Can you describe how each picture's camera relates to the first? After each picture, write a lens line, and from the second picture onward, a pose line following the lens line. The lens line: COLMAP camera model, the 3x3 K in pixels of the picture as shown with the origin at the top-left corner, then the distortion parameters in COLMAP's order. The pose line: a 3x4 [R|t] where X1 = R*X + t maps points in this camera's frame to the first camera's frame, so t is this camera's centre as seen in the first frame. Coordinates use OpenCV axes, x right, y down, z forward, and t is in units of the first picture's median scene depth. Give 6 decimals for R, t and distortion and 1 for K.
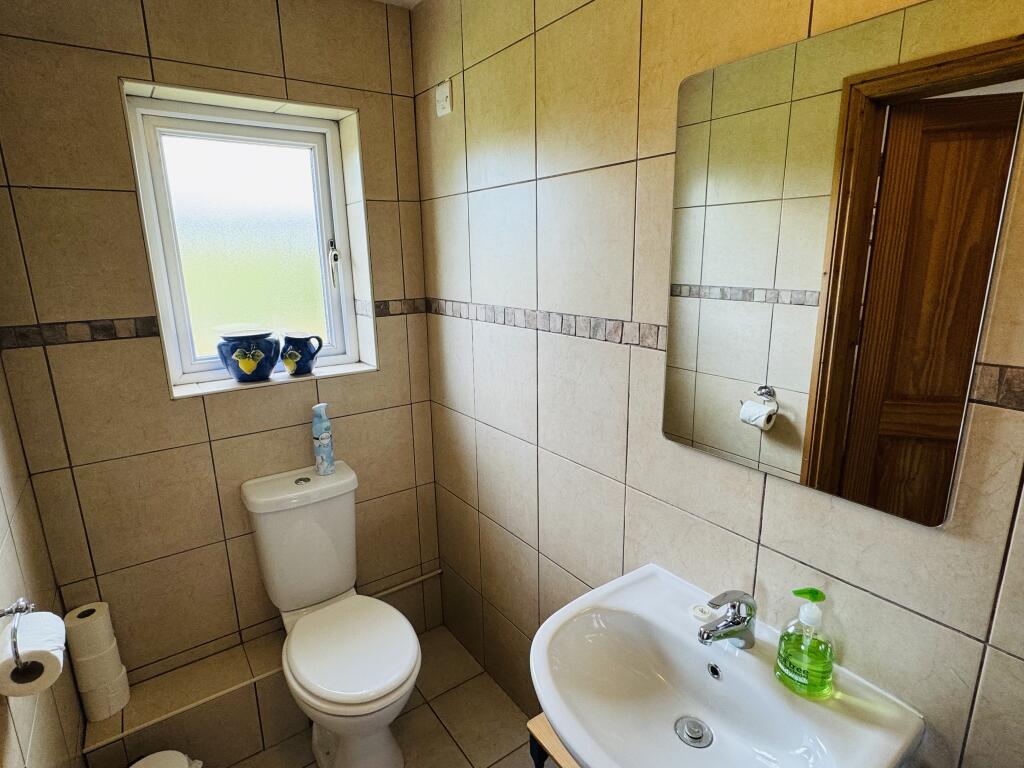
lens RADIAL K [[544.3, 0, 509.8], [0, 544.3, 382.2], [0, 0, 1]] dist [-0.002762, -0.000776]
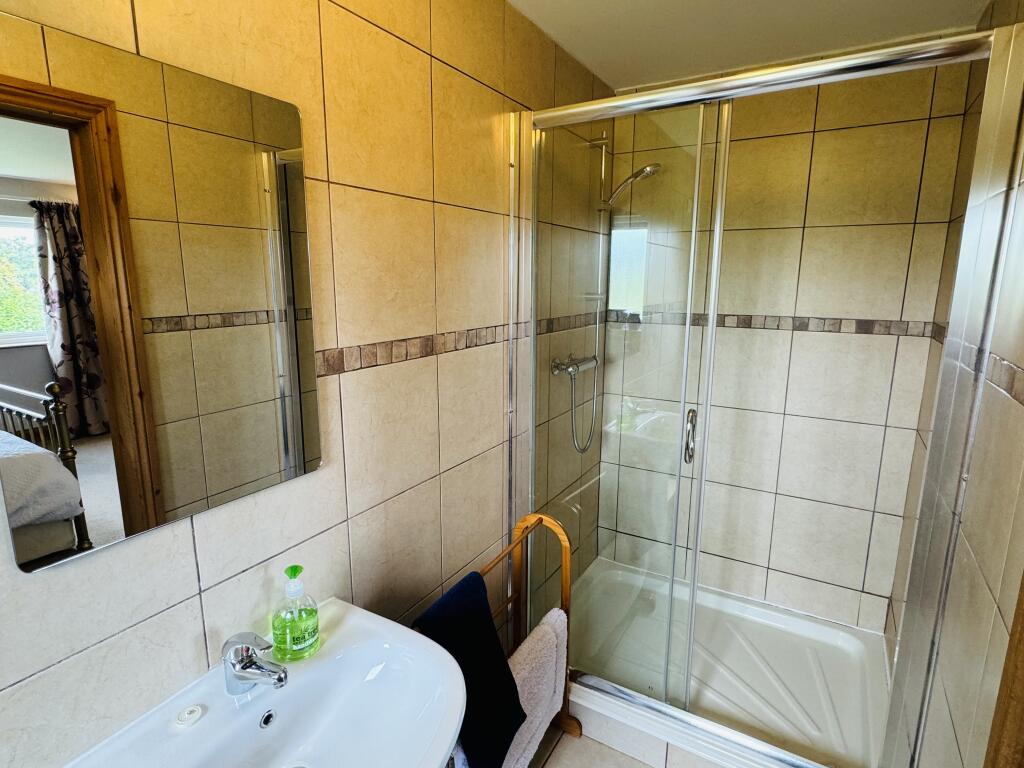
lens RADIAL K [[544.3, 0, 509.8], [0, 544.3, 382.2], [0, 0, 1]] dist [-0.002762, -0.000776]
pose [[-0.404399, -0.155681, 0.901235, -0.662590], [0.222765, 0.938962, 0.262156, -0.204140], [-0.887038, 0.306779, -0.345035, 0.927769]]
